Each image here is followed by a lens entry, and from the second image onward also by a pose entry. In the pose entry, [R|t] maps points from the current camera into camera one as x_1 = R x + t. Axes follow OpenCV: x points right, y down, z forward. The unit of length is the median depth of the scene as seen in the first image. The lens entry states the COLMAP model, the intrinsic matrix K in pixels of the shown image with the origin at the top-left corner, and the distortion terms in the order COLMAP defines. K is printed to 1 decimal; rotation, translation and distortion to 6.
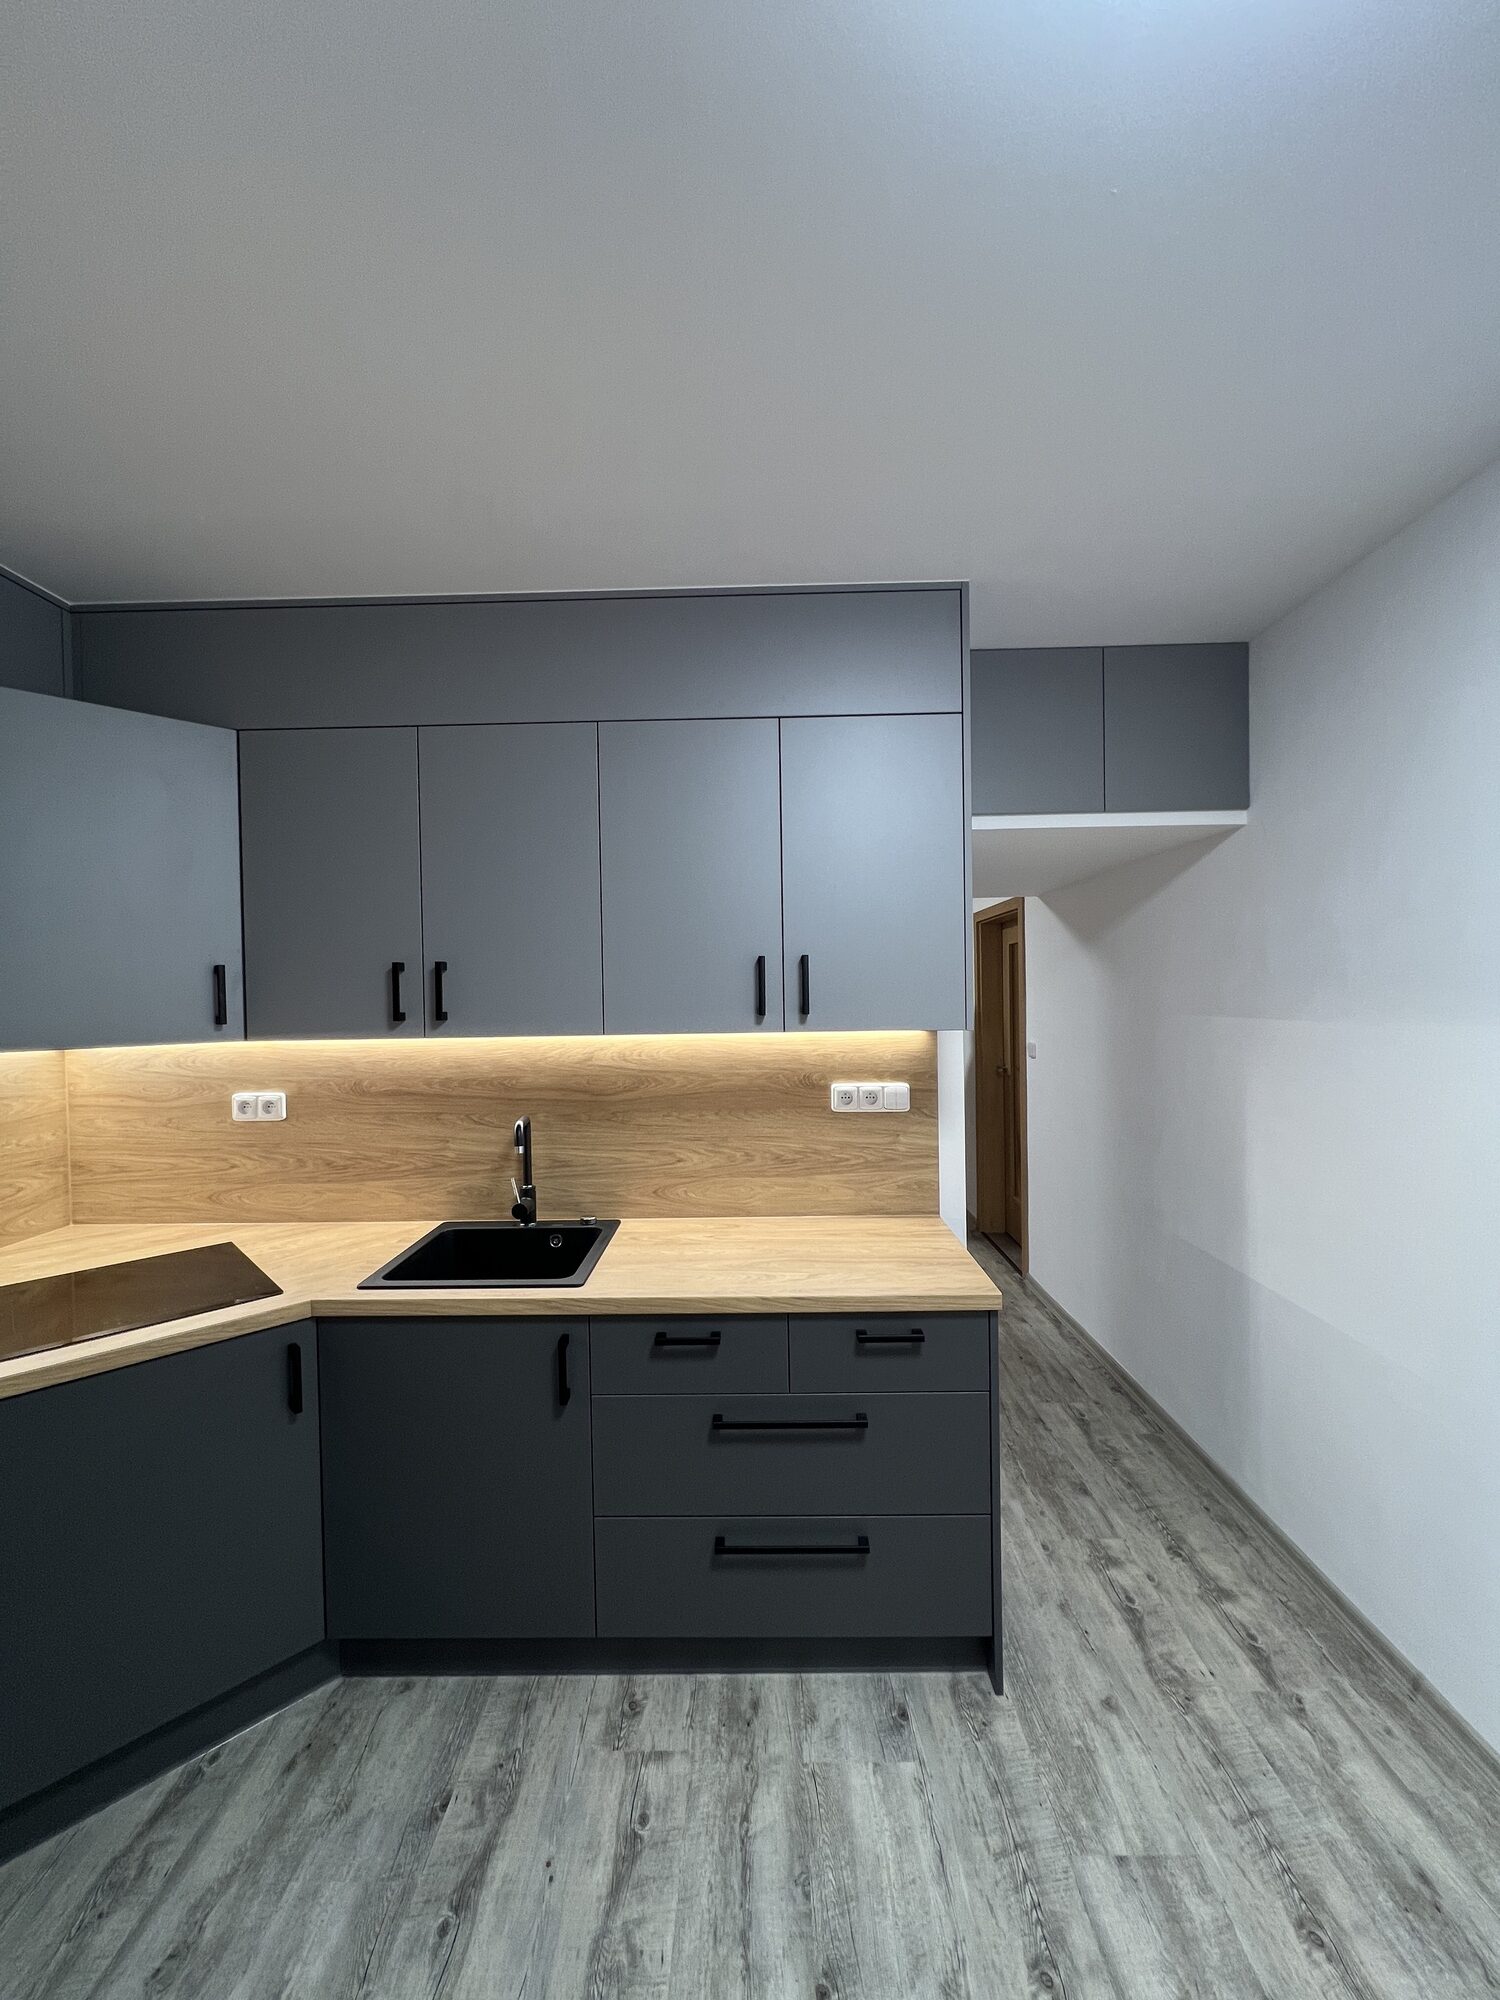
lens RADIAL K [[797.7, 0, 747.3], [0, 797.7, 1006.7], [0, 0, 1]] dist [-0.002963, 0.000743]
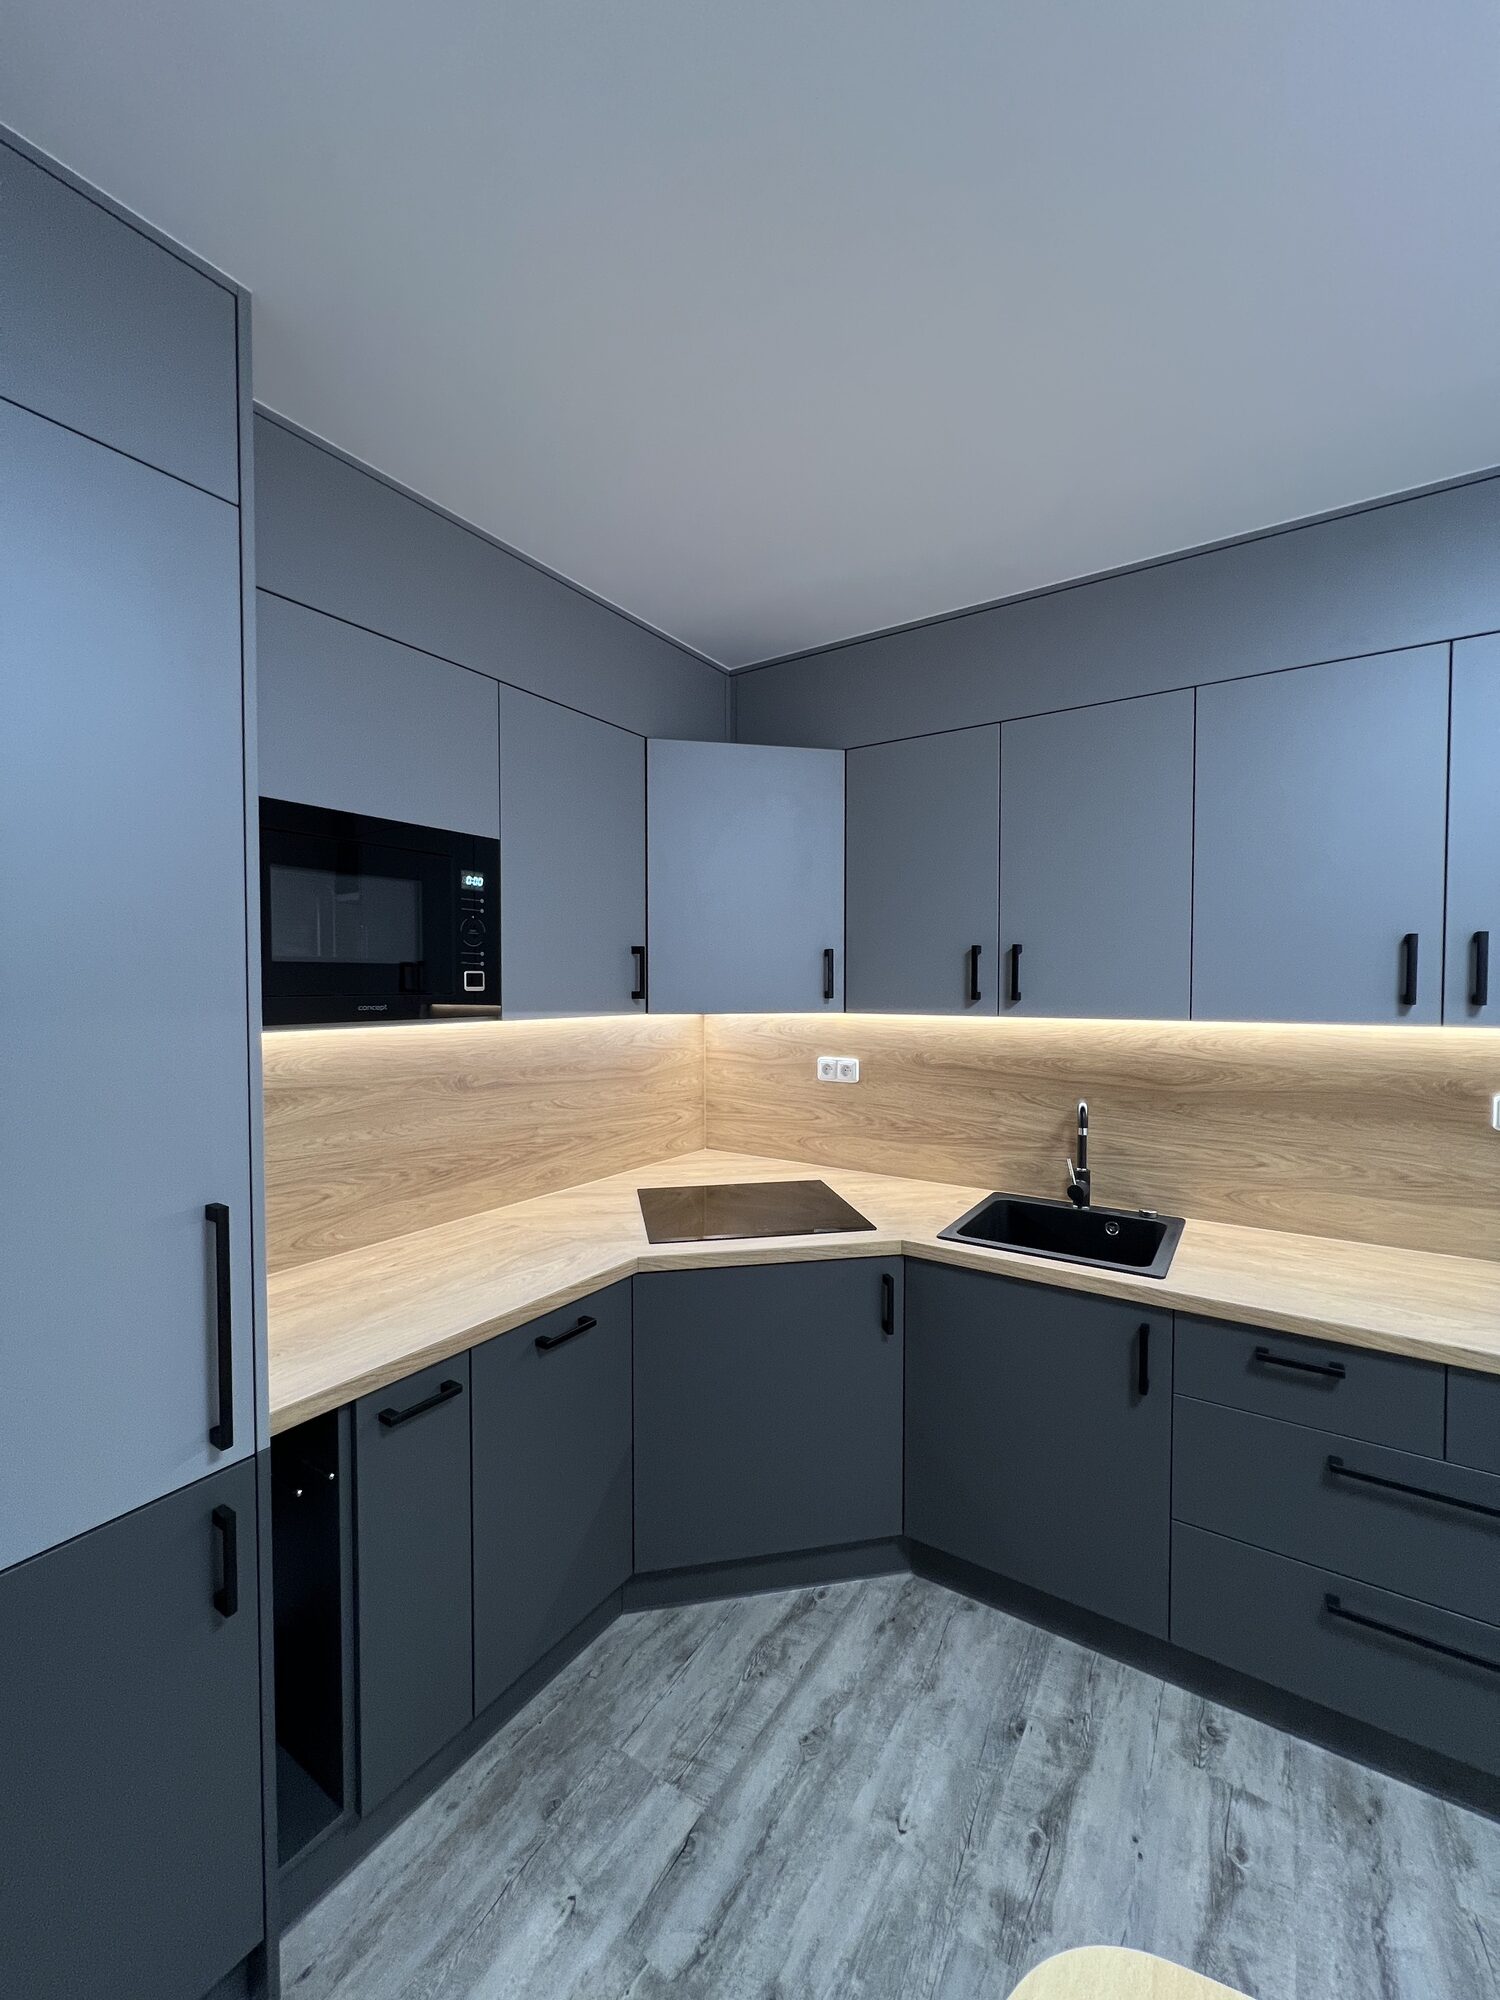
lens RADIAL K [[796.3, 0, 743.9], [0, 796.3, 1005.9], [0, 0, 1]] dist [-0.001391, 0.000391]
pose [[0.840434, 0.031766, -0.540982, -0.127886], [-0.022862, 0.999470, 0.023171, 0.009384], [0.541432, -0.007106, 0.840715, -0.087020]]
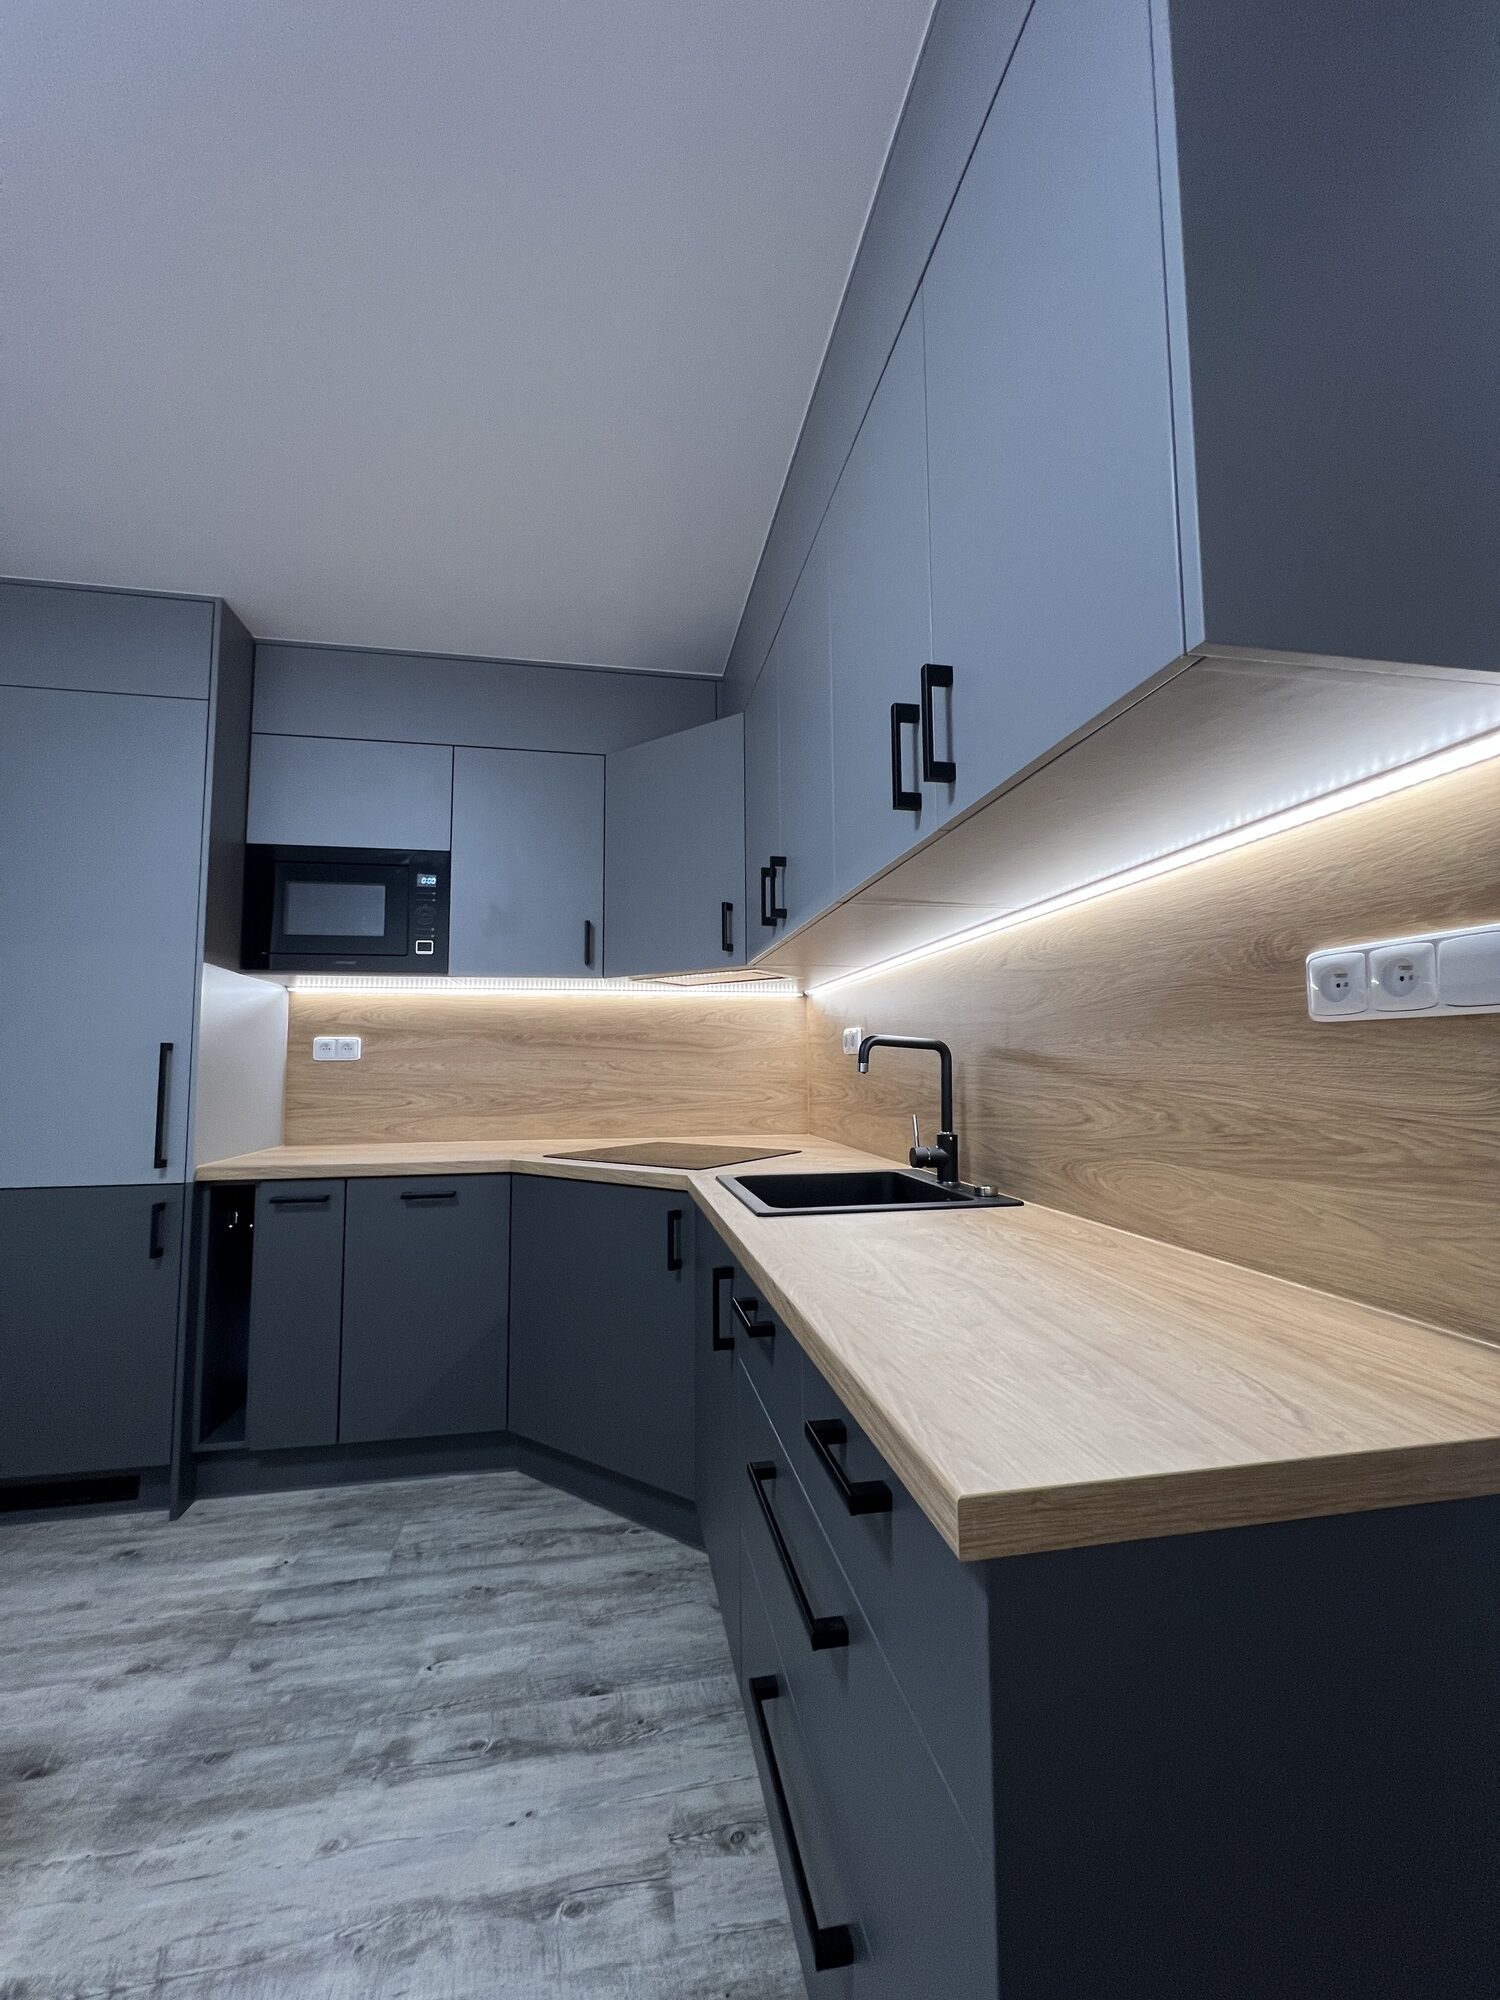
lens RADIAL K [[796.3, 0, 743.9], [0, 796.3, 1005.9], [0, 0, 1]] dist [-0.001391, 0.000391]
pose [[0.195538, -0.062625, -0.978695, 0.581152], [-0.013769, 0.997685, -0.066591, 0.203888], [0.980599, 0.026497, 0.194223, 0.855763]]
